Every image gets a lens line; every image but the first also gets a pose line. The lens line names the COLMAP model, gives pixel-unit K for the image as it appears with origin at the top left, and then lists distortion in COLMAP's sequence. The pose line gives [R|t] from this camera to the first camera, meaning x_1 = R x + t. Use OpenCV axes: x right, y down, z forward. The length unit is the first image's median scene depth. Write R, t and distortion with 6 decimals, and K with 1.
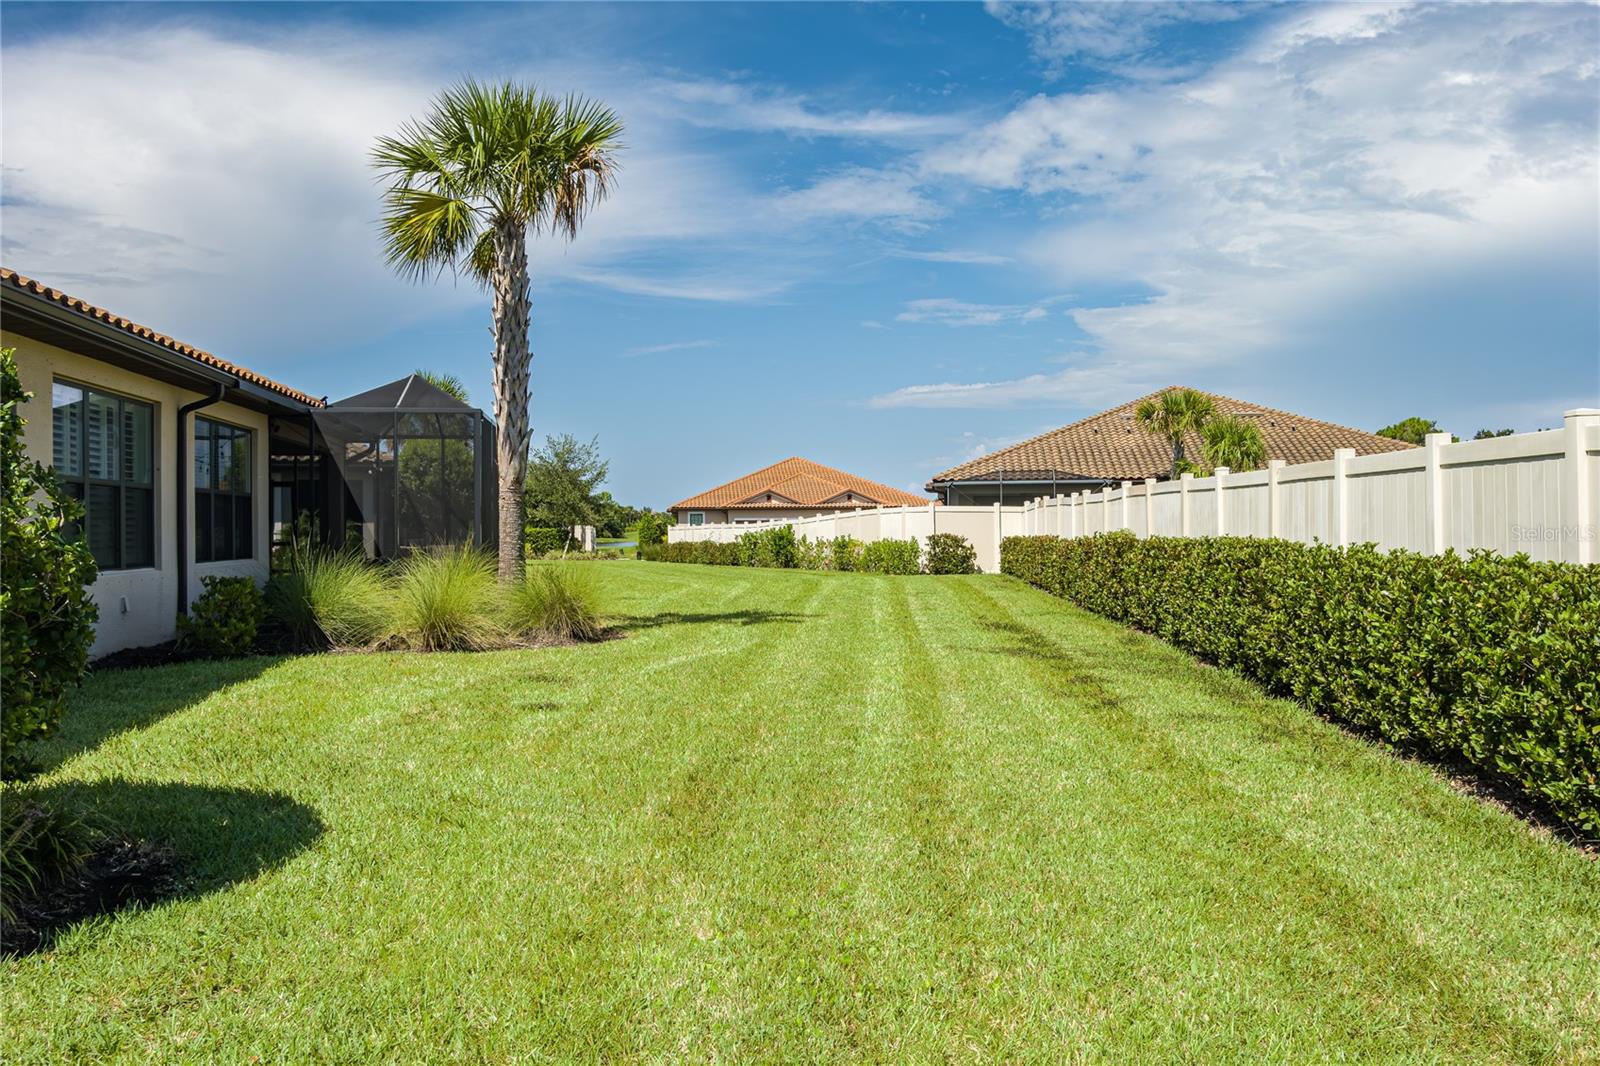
lens RADIAL K [[1329.1, 0, 795.4], [0, 1329.1, 534.1], [0, 0, 1]] dist [-0.005115, -0.009020]
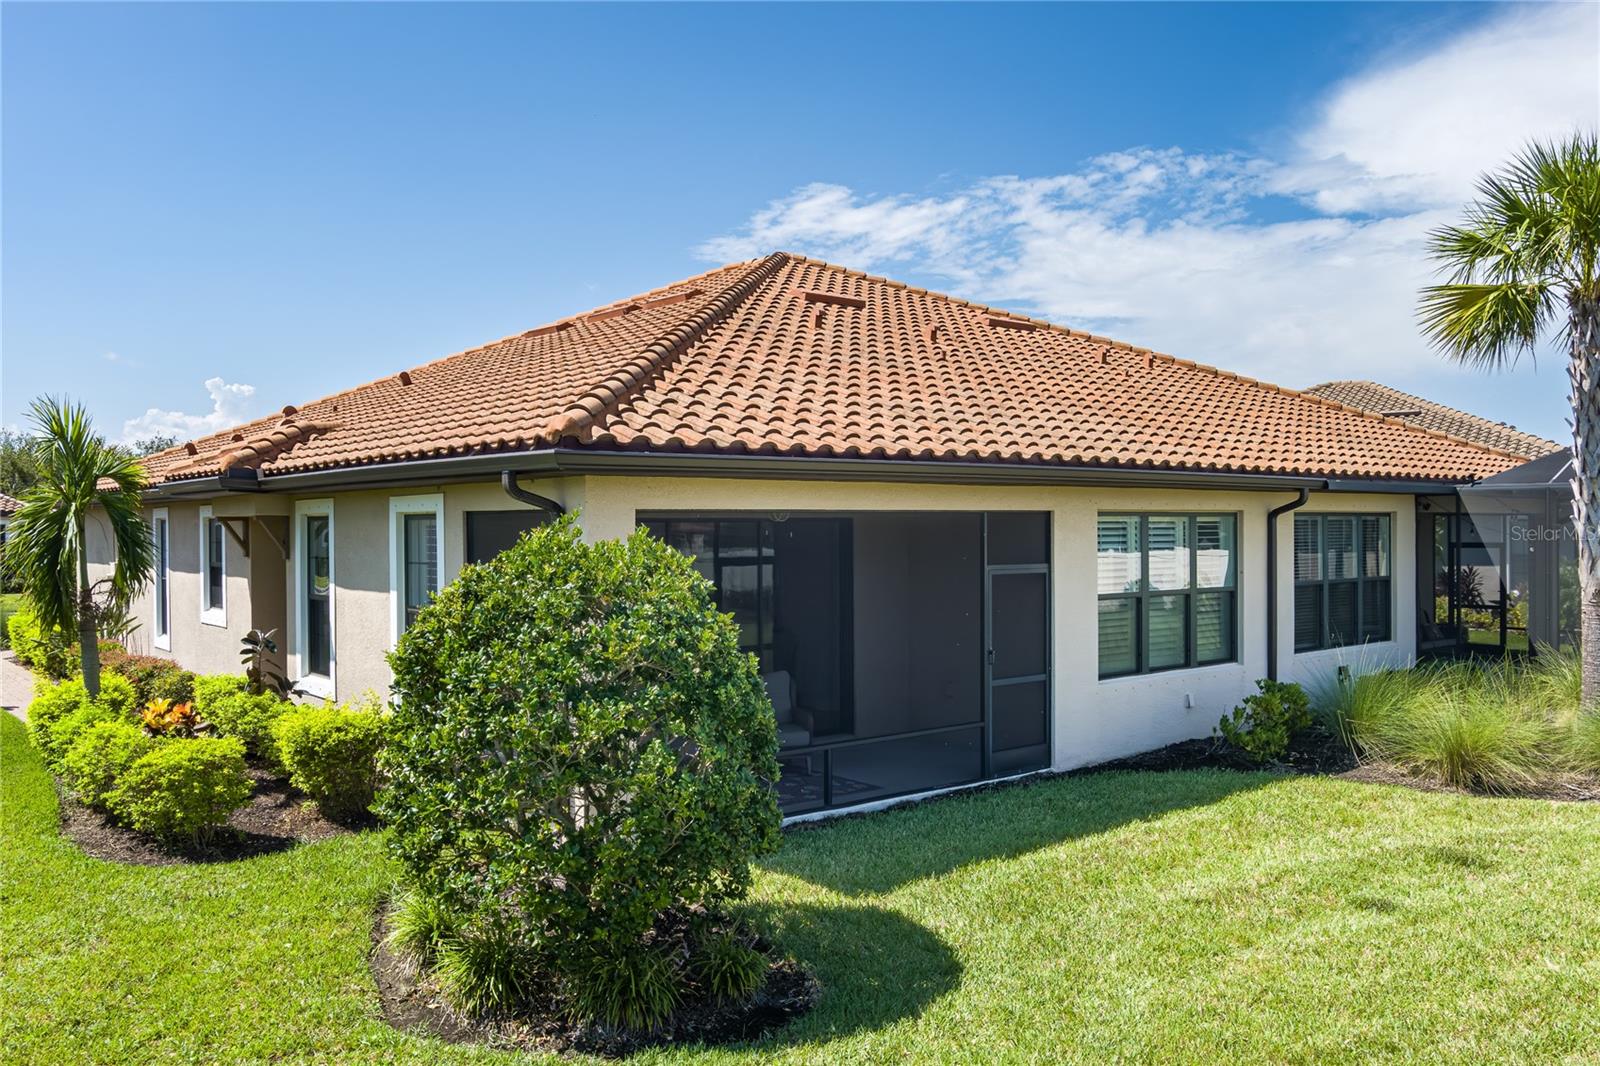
lens RADIAL K [[1329.1, 0, 796.7], [0, 1329.1, 531.7], [0, 0, 1]] dist [-0.005115, -0.009020]
pose [[0.556870, 0.004532, -0.830588, 0.215840], [-0.001247, 0.999989, 0.004620, -0.084701], [0.830599, -0.001537, 0.556869, 0.090390]]
